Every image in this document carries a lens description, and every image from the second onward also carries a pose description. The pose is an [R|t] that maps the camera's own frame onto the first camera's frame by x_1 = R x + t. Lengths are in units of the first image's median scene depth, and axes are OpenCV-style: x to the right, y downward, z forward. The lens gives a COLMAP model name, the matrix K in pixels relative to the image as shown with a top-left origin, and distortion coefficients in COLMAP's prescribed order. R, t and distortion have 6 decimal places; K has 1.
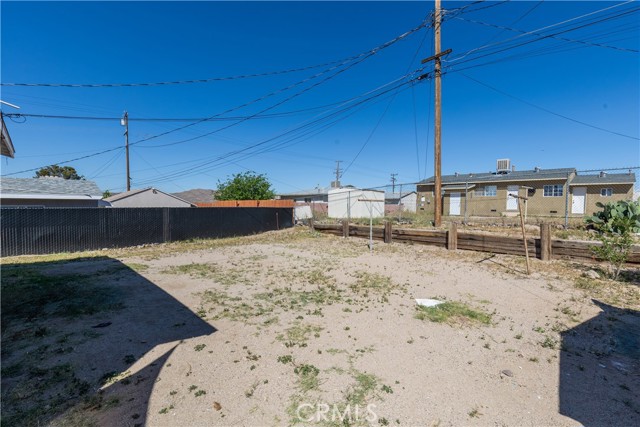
lens RADIAL K [[299.2, 0, 318.3], [0, 299.2, 211.4], [0, 0, 1]] dist [0.001881, 0.000669]
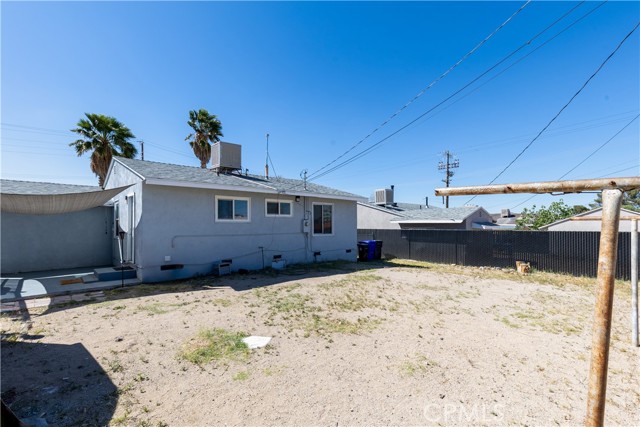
lens RADIAL K [[299.2, 0, 318.1], [0, 299.2, 224.9], [0, 0, 1]] dist [0.001881, 0.000669]
pose [[-0.040372, -0.001755, -0.999183, 1.365720], [-0.025140, 0.999684, -0.000740, -0.047036], [0.998868, 0.025089, -0.040404, 1.329339]]
